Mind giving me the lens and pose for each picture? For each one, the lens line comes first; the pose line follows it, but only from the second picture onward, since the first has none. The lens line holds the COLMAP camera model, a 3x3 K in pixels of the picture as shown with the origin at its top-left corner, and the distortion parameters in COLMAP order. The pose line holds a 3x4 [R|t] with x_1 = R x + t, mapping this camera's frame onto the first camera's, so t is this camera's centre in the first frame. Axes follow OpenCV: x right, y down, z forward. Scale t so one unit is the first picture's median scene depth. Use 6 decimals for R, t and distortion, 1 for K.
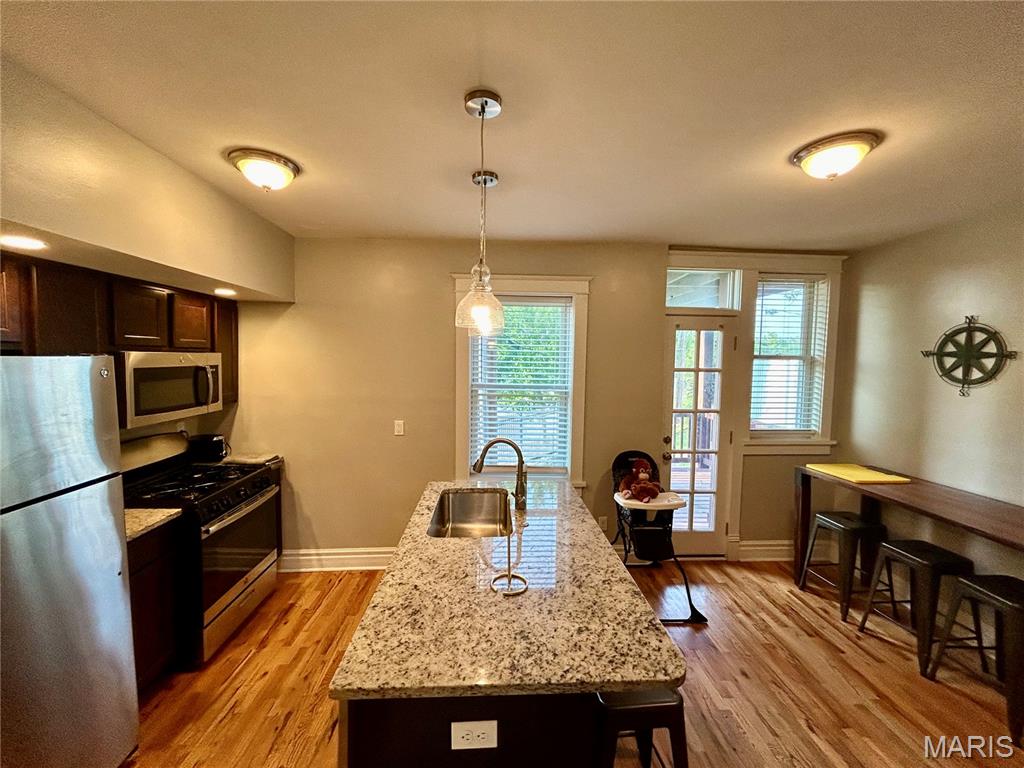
lens RADIAL K [[415.1, 0, 509.0], [0, 415.1, 380.7], [0, 0, 1]] dist [-0.000671, 0.000206]
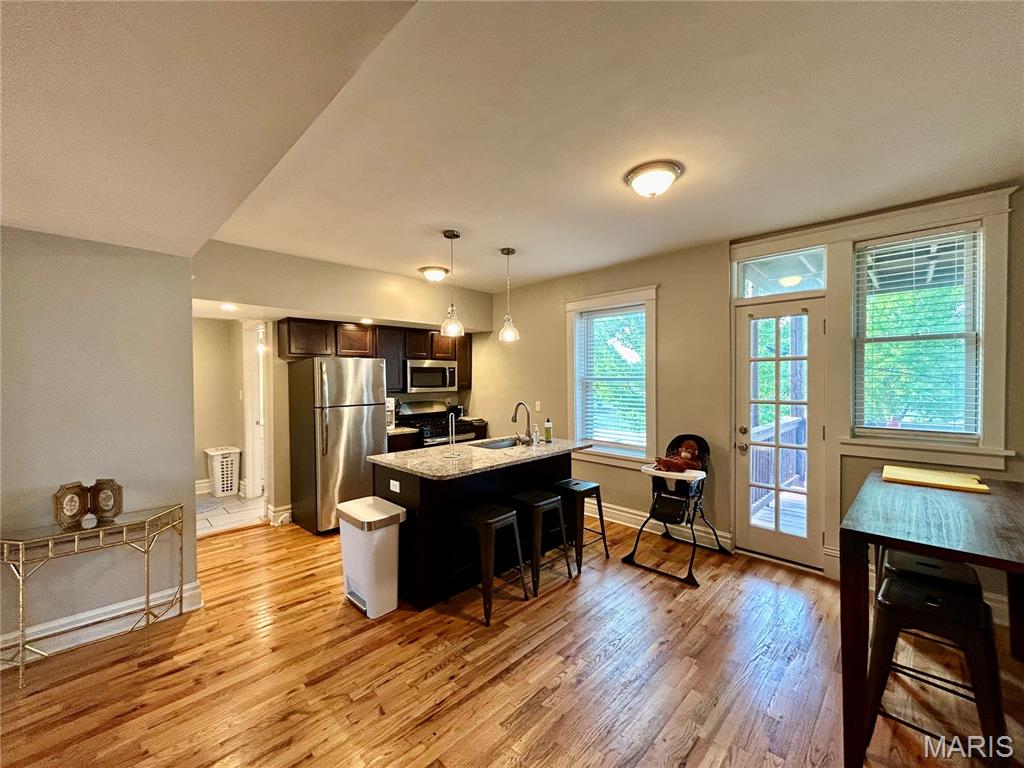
lens RADIAL K [[415.1, 0, 509.0], [0, 415.1, 381.2], [0, 0, 1]] dist [-0.000671, 0.000206]
pose [[0.674087, -0.011346, -0.738565, 0.892675], [-0.028662, 0.998727, -0.041503, 0.099241], [0.738096, 0.049145, 0.672904, -0.113533]]
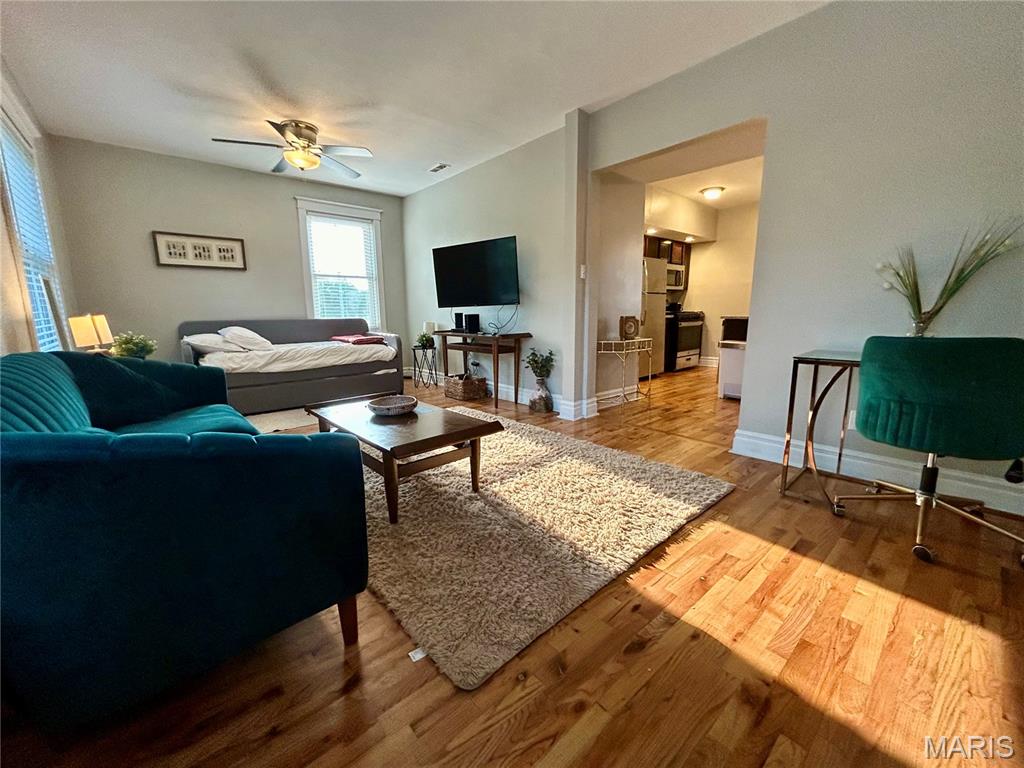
lens RADIAL K [[415.1, 0, 517.9], [0, 415.1, 383.6], [0, 0, 1]] dist [-0.000671, 0.000206]
pose [[0.628468, 0.118093, -0.768819, 0.664857], [-0.026886, 0.991115, 0.130261, 0.335089], [0.777371, -0.061194, 0.626059, -1.368494]]
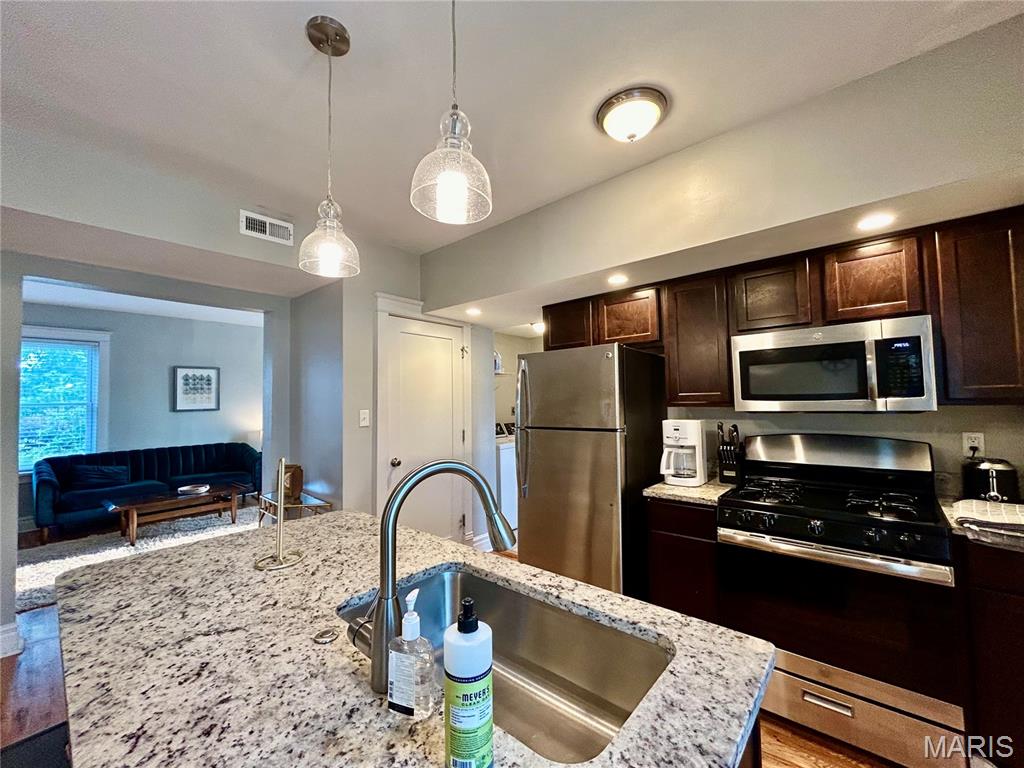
lens RADIAL K [[415.1, 0, 511.0], [0, 415.1, 381.4], [0, 0, 1]] dist [-0.000671, 0.000206]
pose [[-0.694102, -0.034528, -0.719048, 0.151741], [-0.032848, 0.999328, -0.016278, 0.058187], [0.719127, 0.012321, -0.694769, 0.985471]]
